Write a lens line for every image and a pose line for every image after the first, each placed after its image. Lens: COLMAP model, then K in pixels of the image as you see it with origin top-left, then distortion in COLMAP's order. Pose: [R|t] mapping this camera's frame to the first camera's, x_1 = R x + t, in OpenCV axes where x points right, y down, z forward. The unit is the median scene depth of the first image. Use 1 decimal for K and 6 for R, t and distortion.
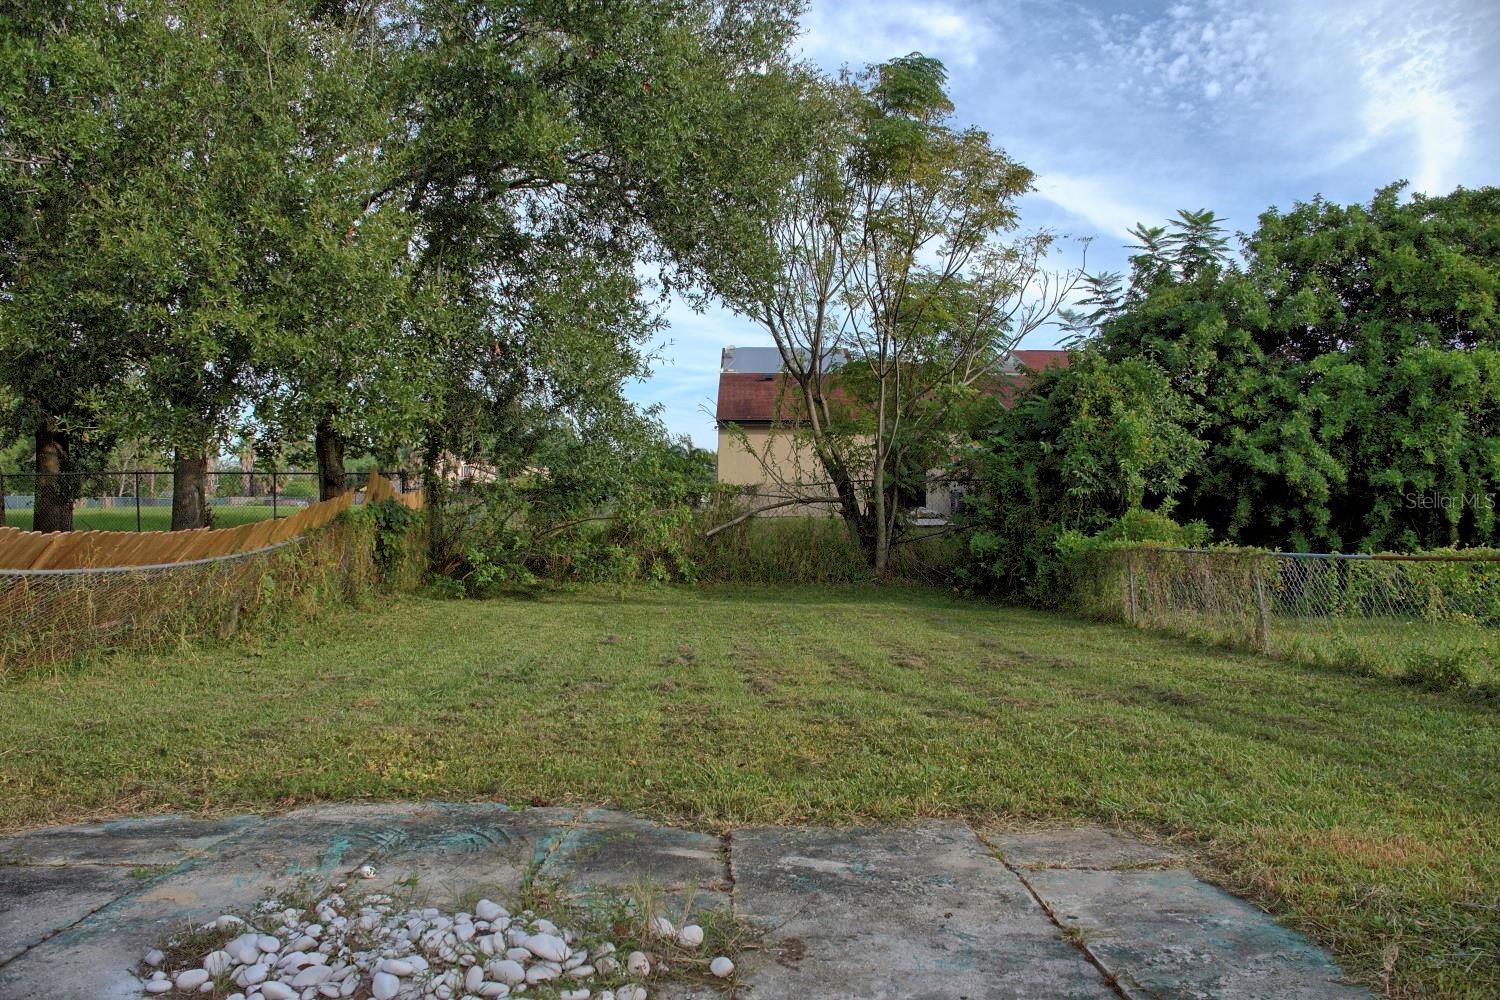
lens RADIAL K [[1065.6, 0, 751.8], [0, 1065.6, 513.8], [0, 0, 1]] dist [-0.086514, -0.002918]
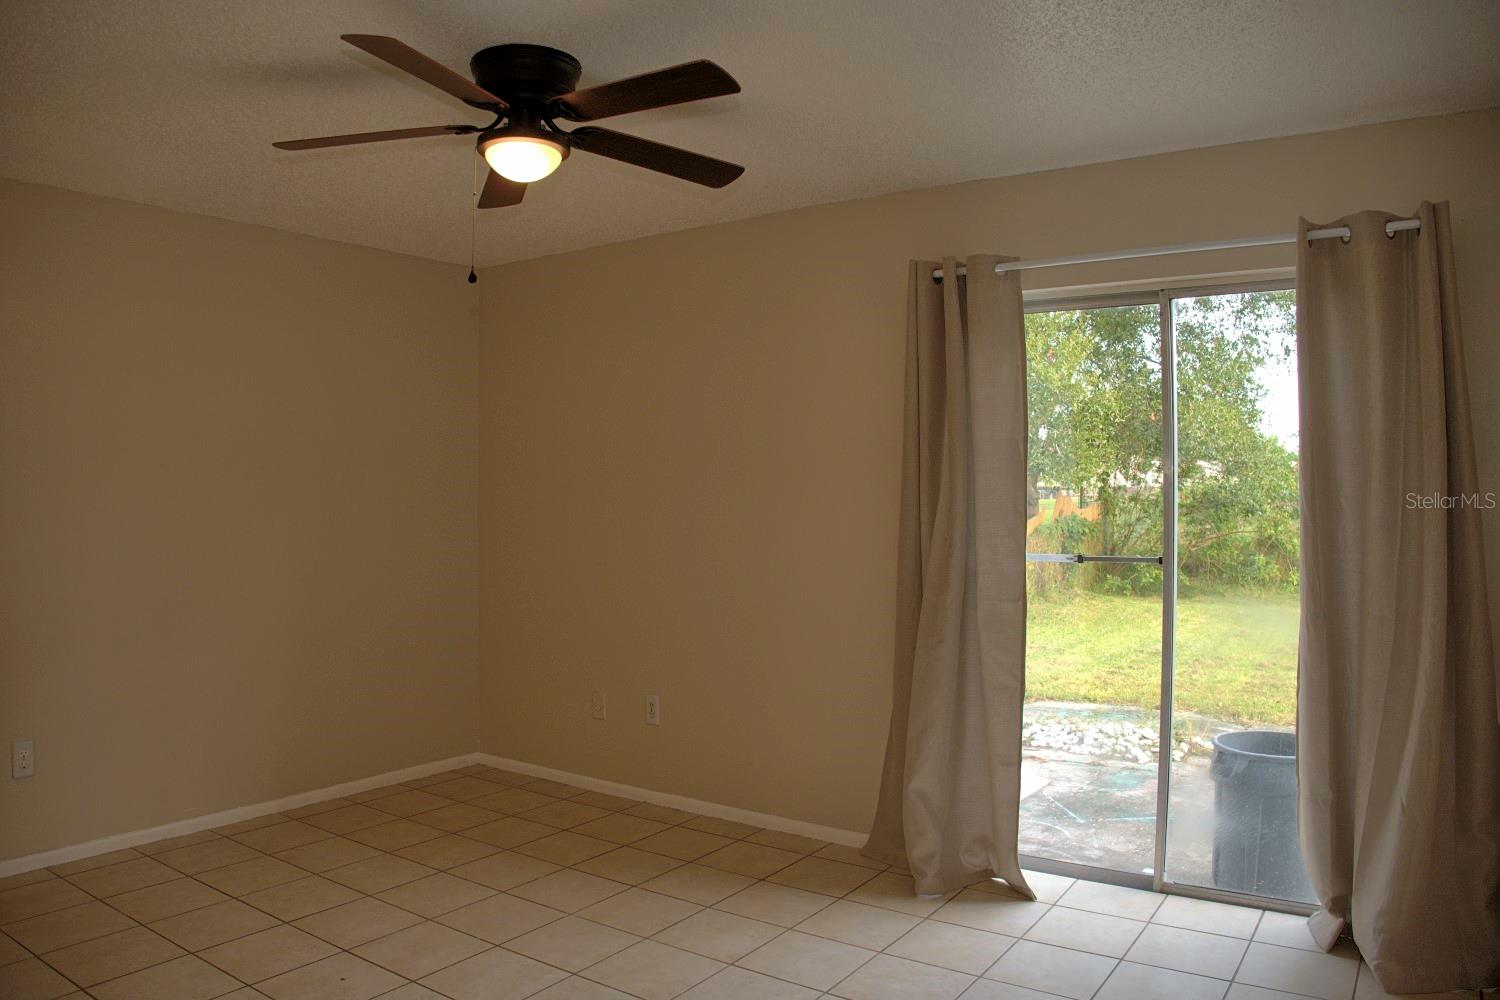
lens RADIAL K [[1076.3, 0, 754.6], [0, 1076.3, 504.4], [0, 0, 1]] dist [-0.105243, -0.014200]
pose [[0.819524, 0.000663, -0.573044, 0.080583], [-0.000164, 1.000000, 0.000923, -0.027561], [0.573045, -0.000663, 0.819524, -0.274704]]
